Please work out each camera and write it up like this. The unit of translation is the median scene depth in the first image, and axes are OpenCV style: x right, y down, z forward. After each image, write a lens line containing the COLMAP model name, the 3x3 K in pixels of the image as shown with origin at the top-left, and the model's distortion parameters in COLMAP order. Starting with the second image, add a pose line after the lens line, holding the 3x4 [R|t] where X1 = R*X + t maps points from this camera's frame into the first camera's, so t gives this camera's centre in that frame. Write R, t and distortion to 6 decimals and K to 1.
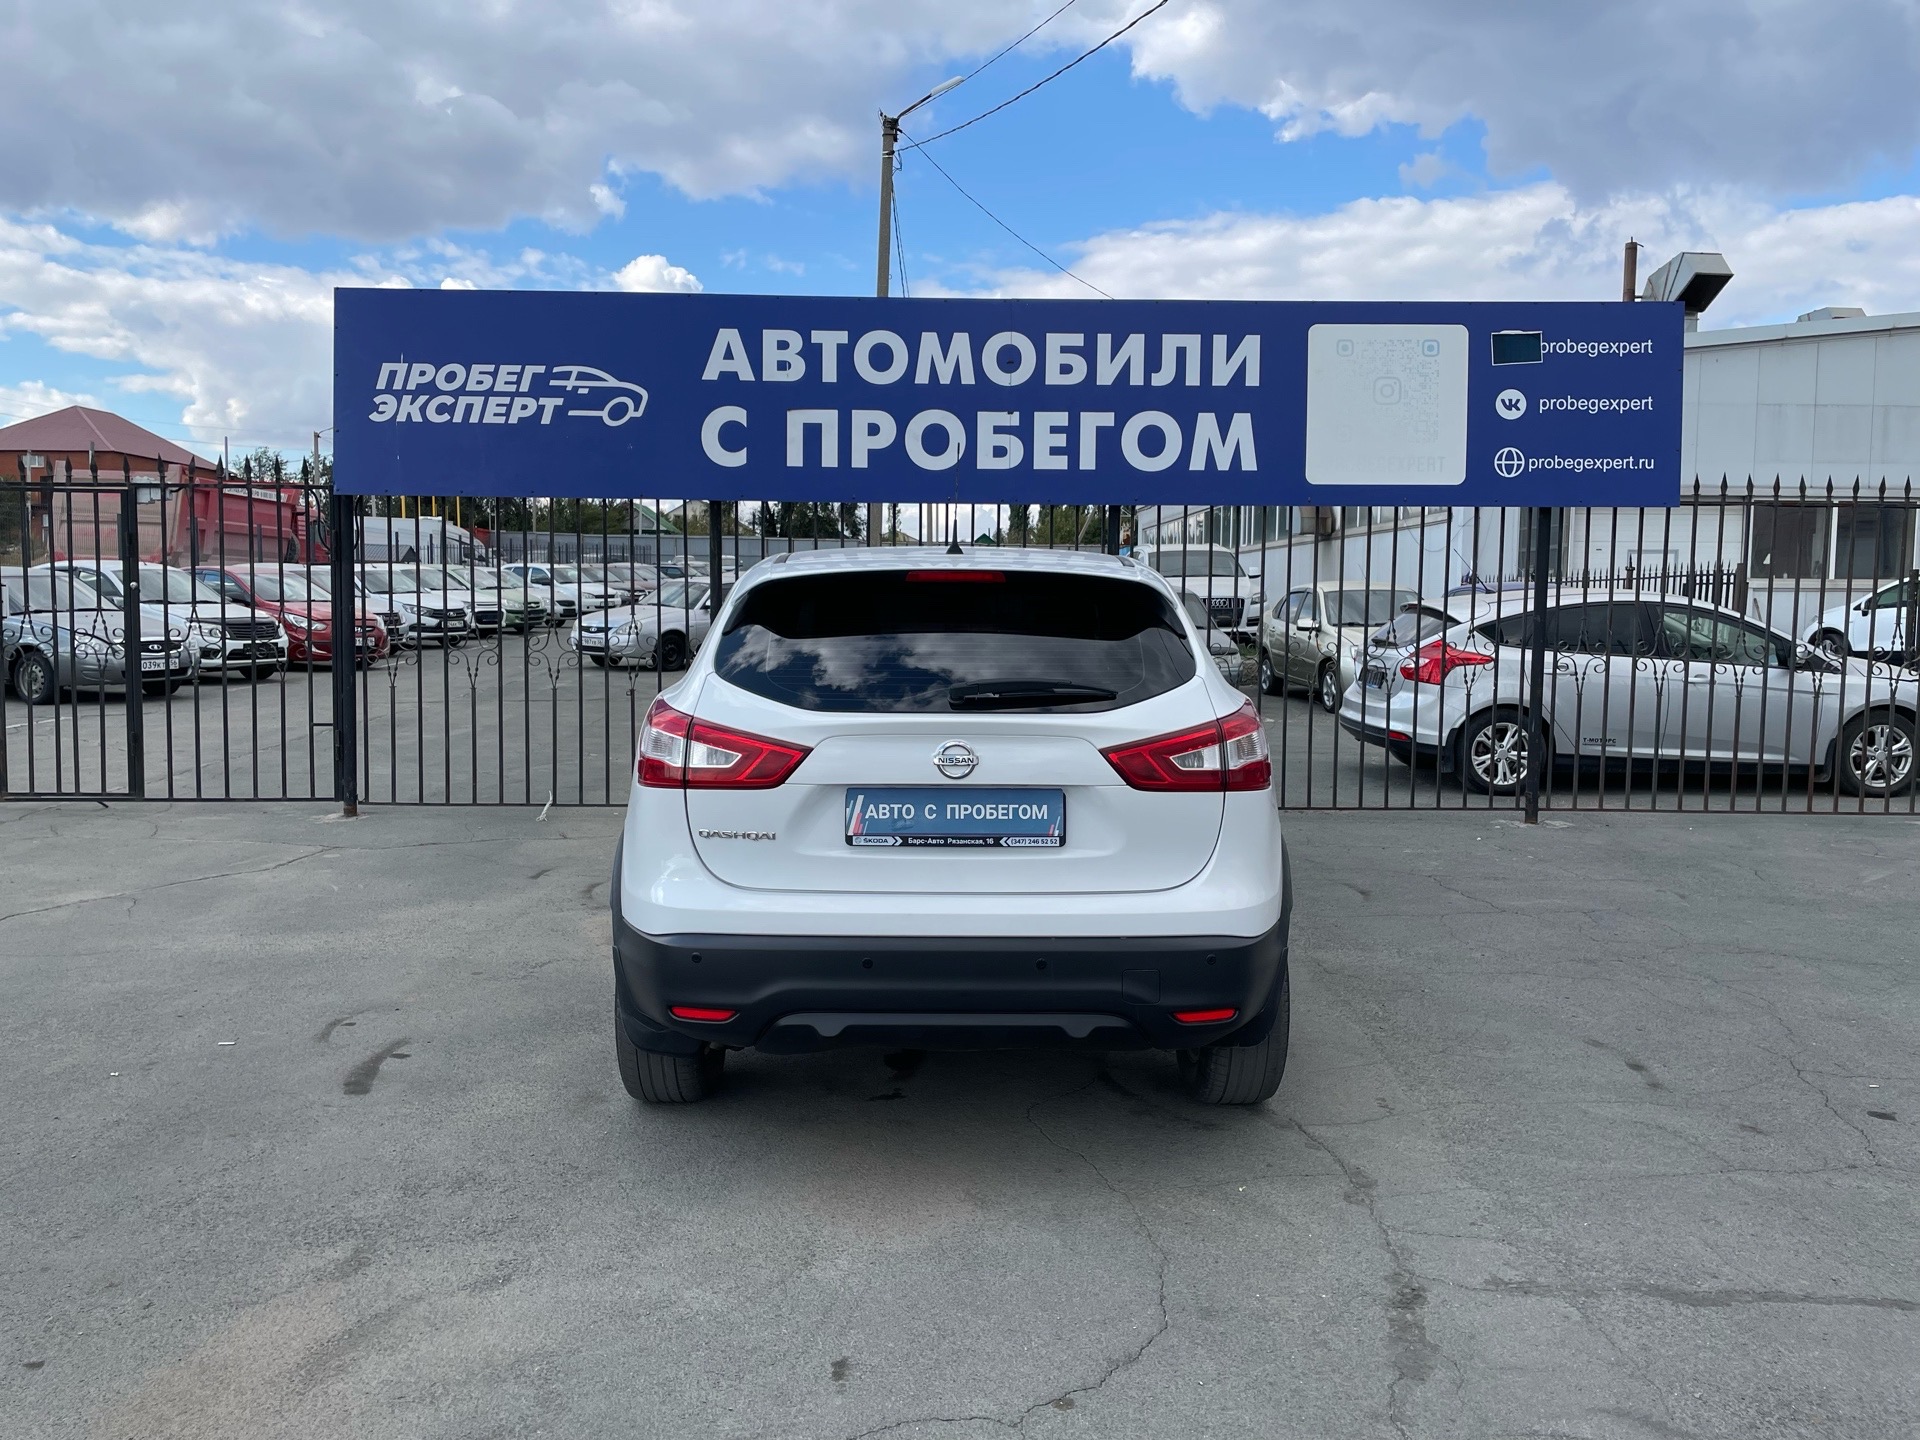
lens RADIAL K [[1438.8, 0, 957.2], [0, 1438.8, 717.7], [0, 0, 1]] dist [0.090200, -0.112983]
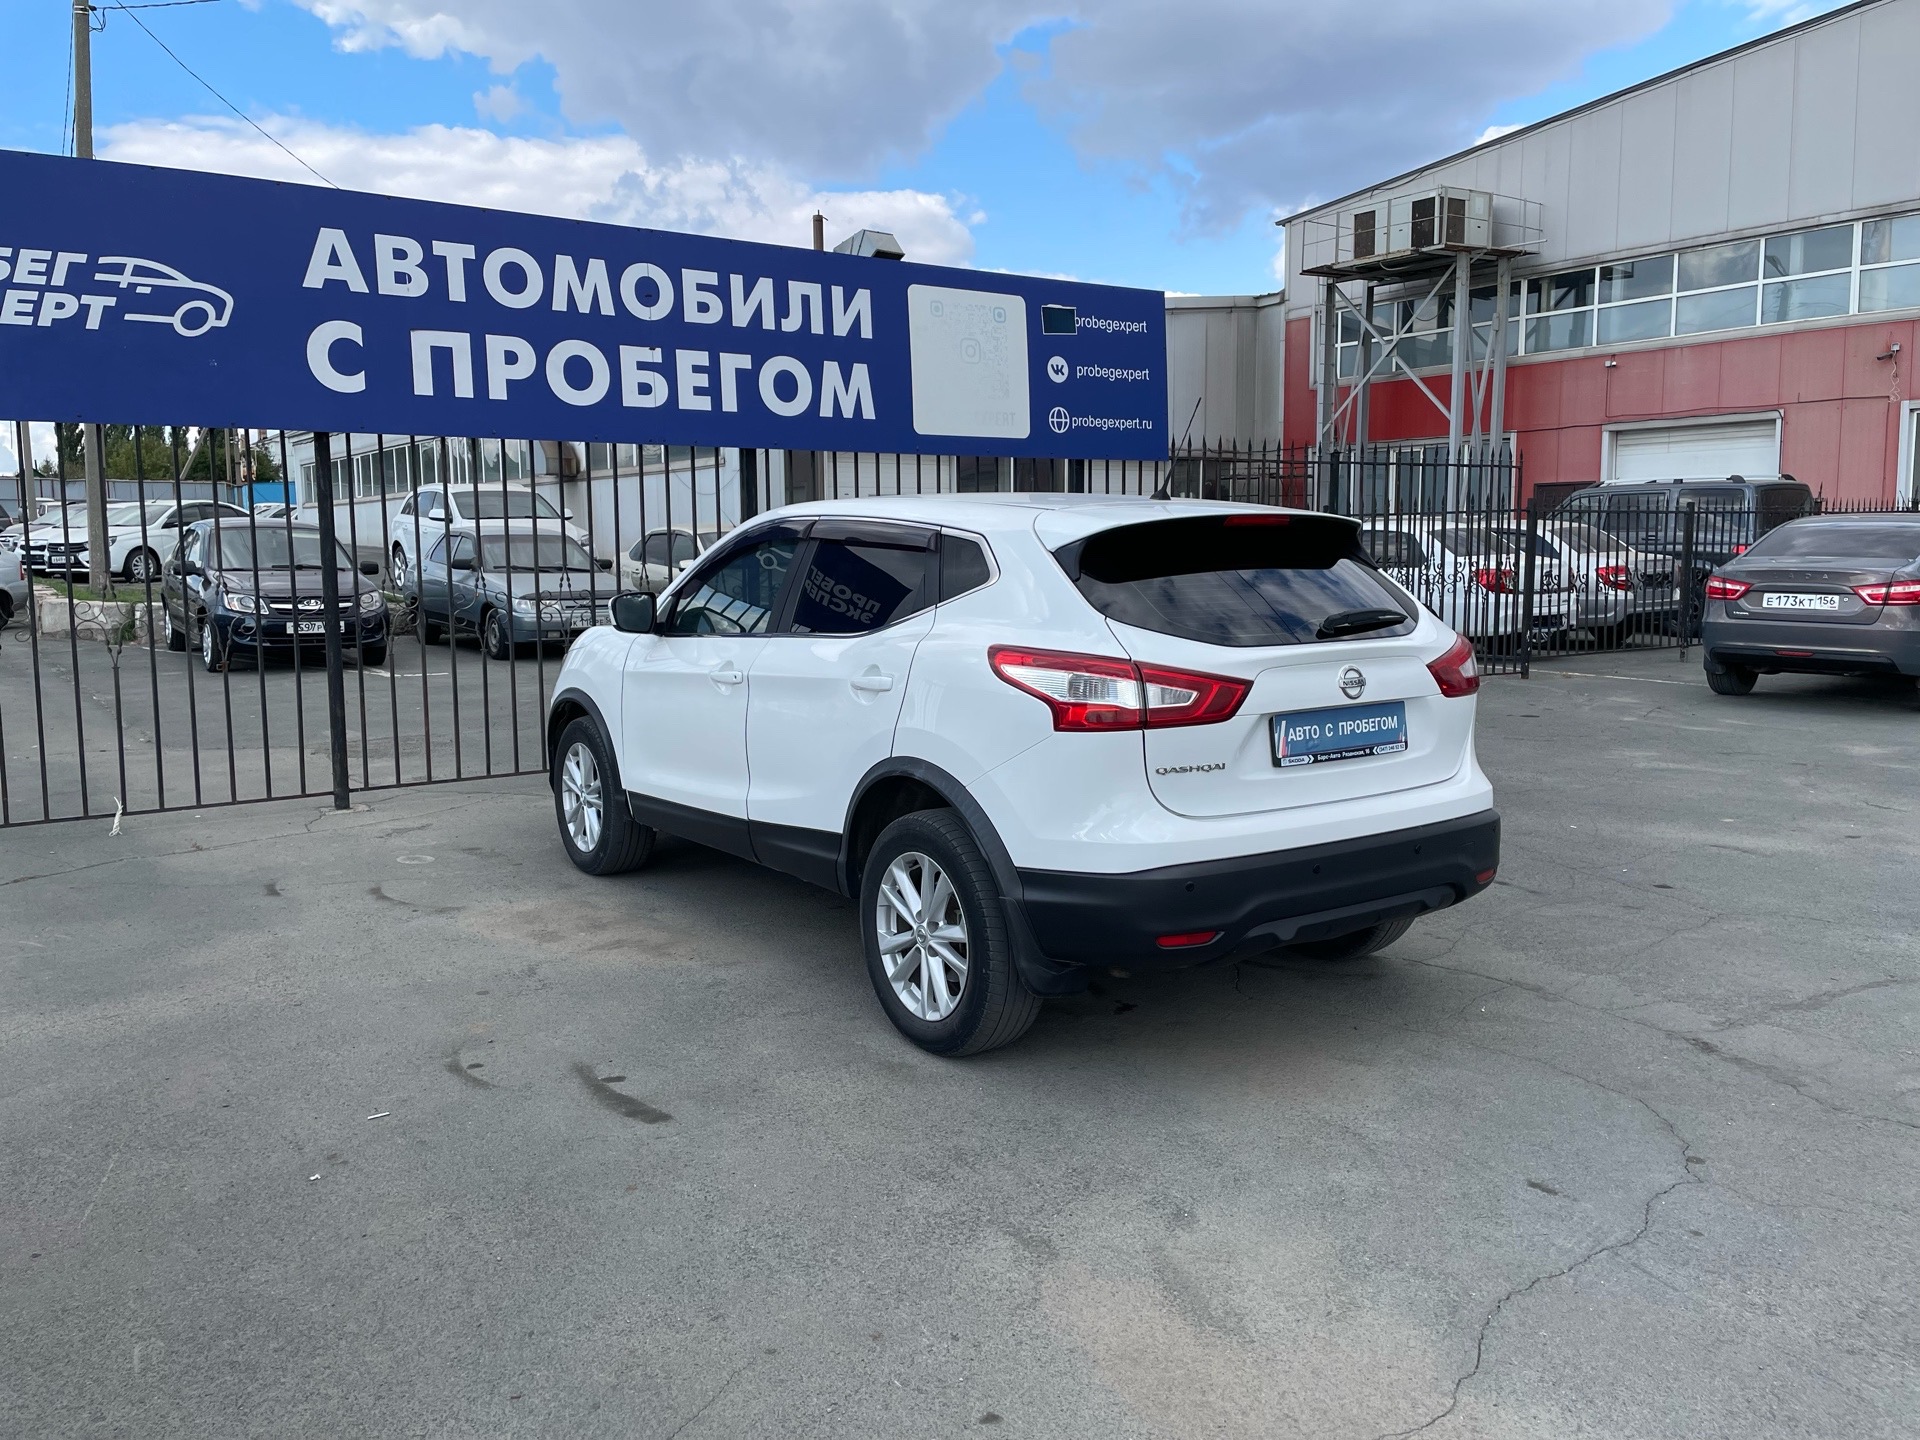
lens RADIAL K [[1438.8, 0, 954.8], [0, 1438.8, 703.0], [0, 0, 1]] dist [0.090200, -0.112983]
pose [[0.830732, -0.078443, 0.551117, -0.347900], [0.061648, 0.996896, 0.048968, -0.011523], [-0.553248, -0.006704, 0.832990, 0.085578]]
